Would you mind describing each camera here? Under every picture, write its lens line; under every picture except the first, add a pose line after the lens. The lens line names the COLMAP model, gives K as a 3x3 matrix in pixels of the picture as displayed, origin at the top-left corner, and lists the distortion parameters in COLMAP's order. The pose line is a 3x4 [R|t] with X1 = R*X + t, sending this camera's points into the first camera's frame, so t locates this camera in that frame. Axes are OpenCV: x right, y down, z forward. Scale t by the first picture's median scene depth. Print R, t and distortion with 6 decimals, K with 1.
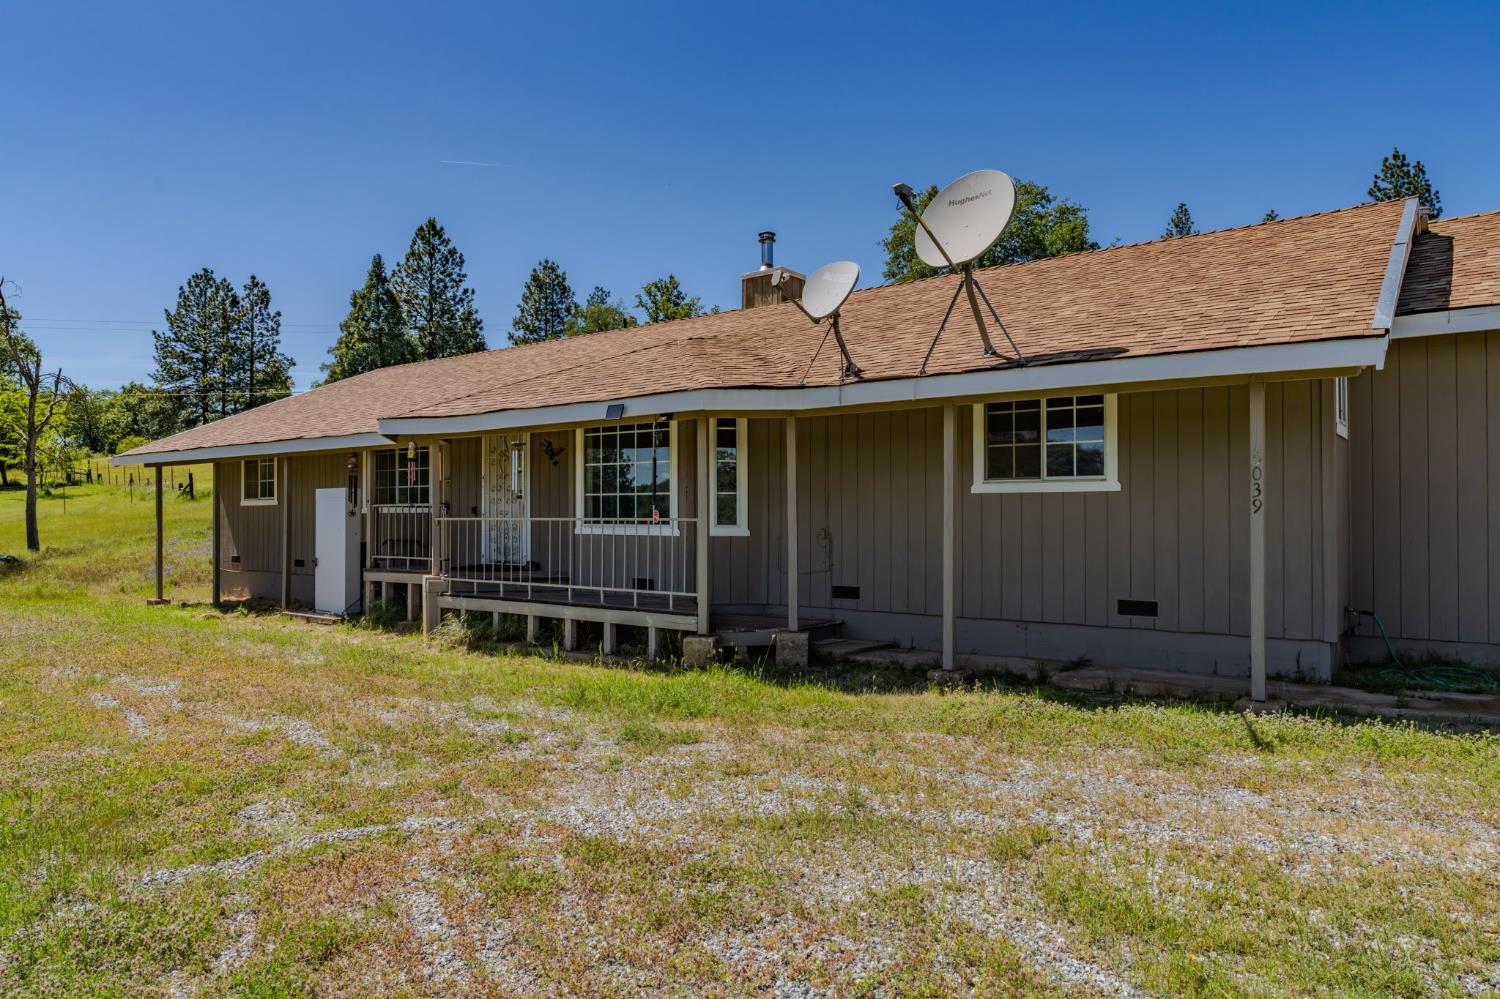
lens RADIAL K [[970.5, 0, 741.1], [0, 970.5, 500.6], [0, 0, 1]] dist [-0.000360, 0.001067]
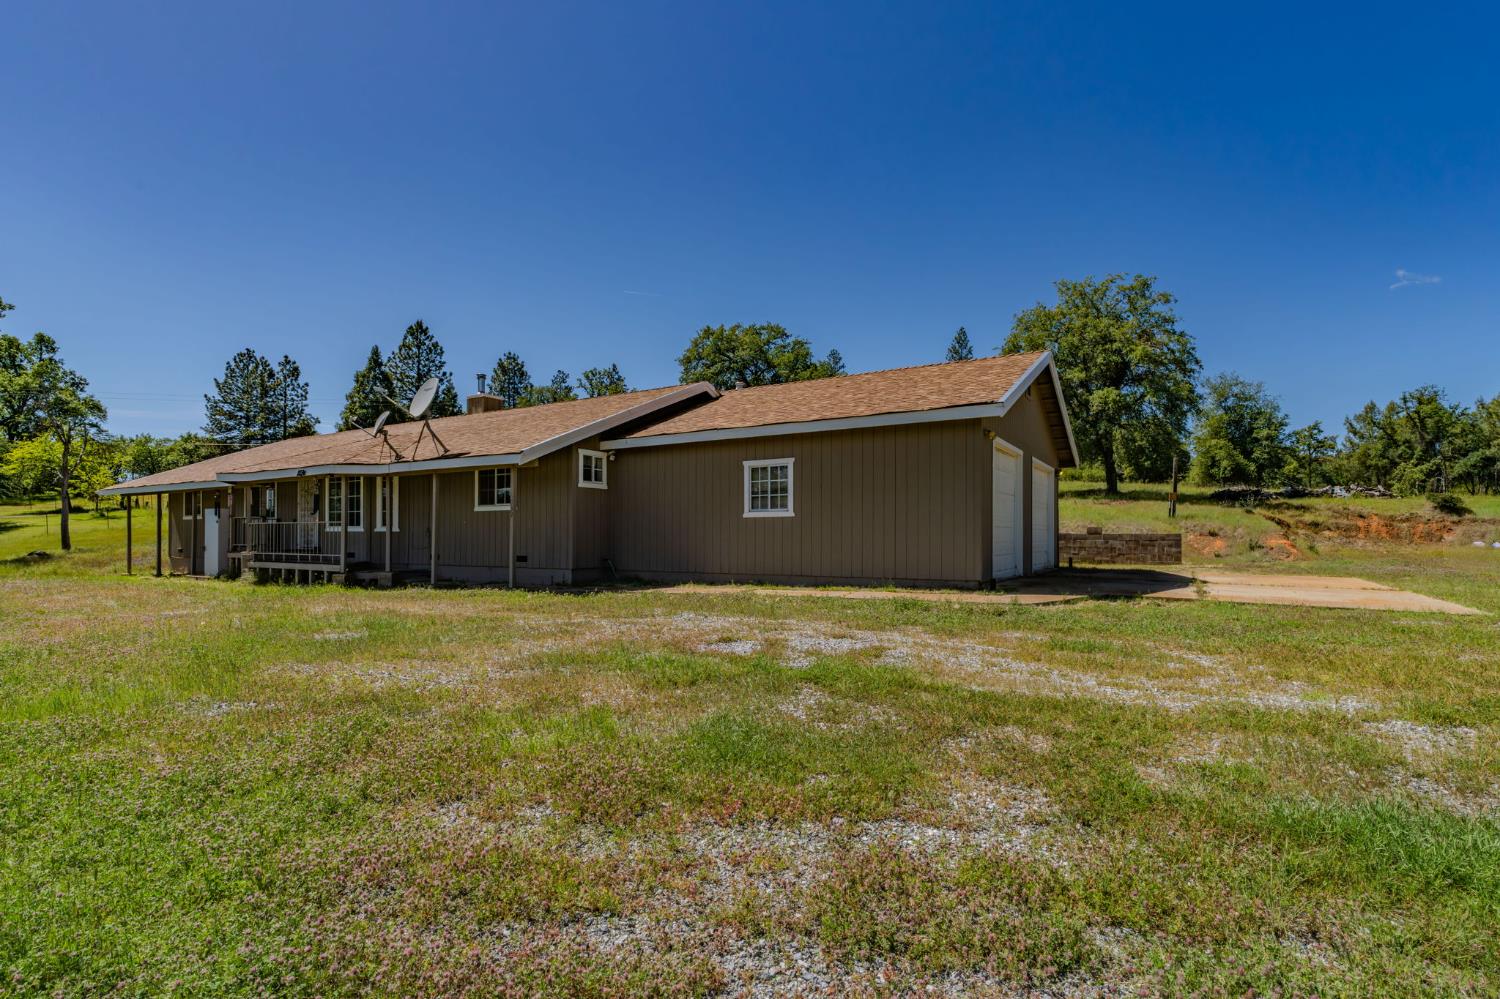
lens RADIAL K [[710.7, 0, 788.5], [0, 710.7, 530.9], [0, 0, 1]] dist [-0.000071, 0.001193]
pose [[0.992290, 0.003676, 0.123885, 0.082712], [-0.004448, 0.999972, 0.005957, 0.002769], [-0.123859, -0.006462, 0.992279, -0.080687]]
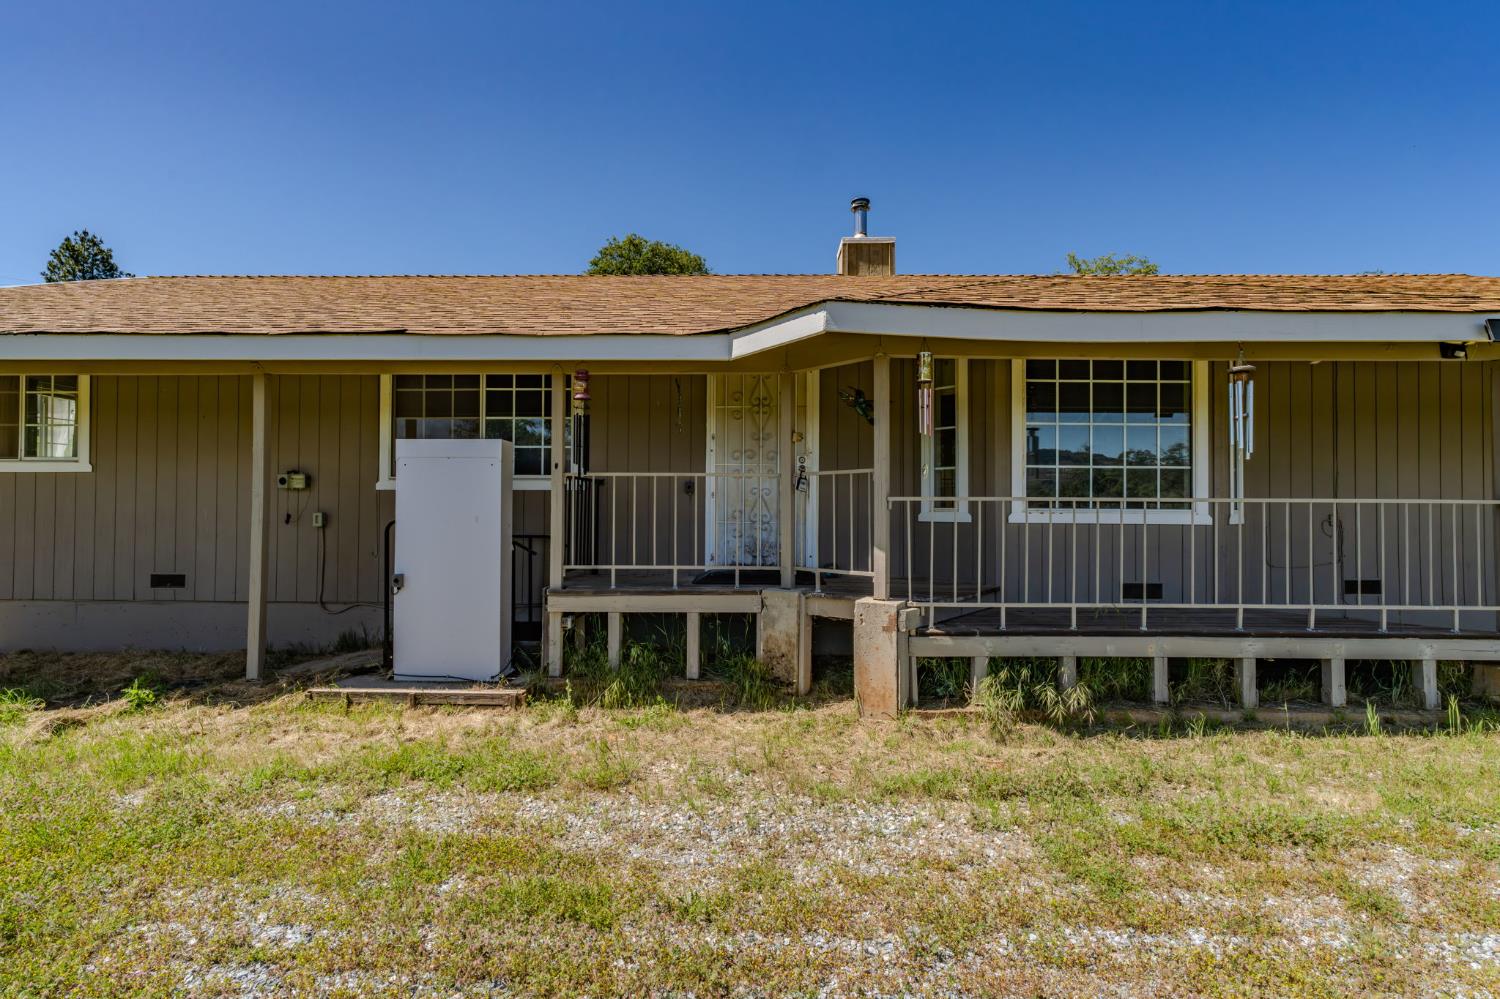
lens RADIAL K [[699.0, 0, 753.0], [0, 699.0, 485.4], [0, 0, 1]] dist [0.000503, 0.000458]
pose [[0.807780, 0.023048, 0.589033, -0.082749], [-0.011936, 0.999670, -0.022746, 0.002926], [-0.589363, 0.011343, 0.807789, 0.096950]]
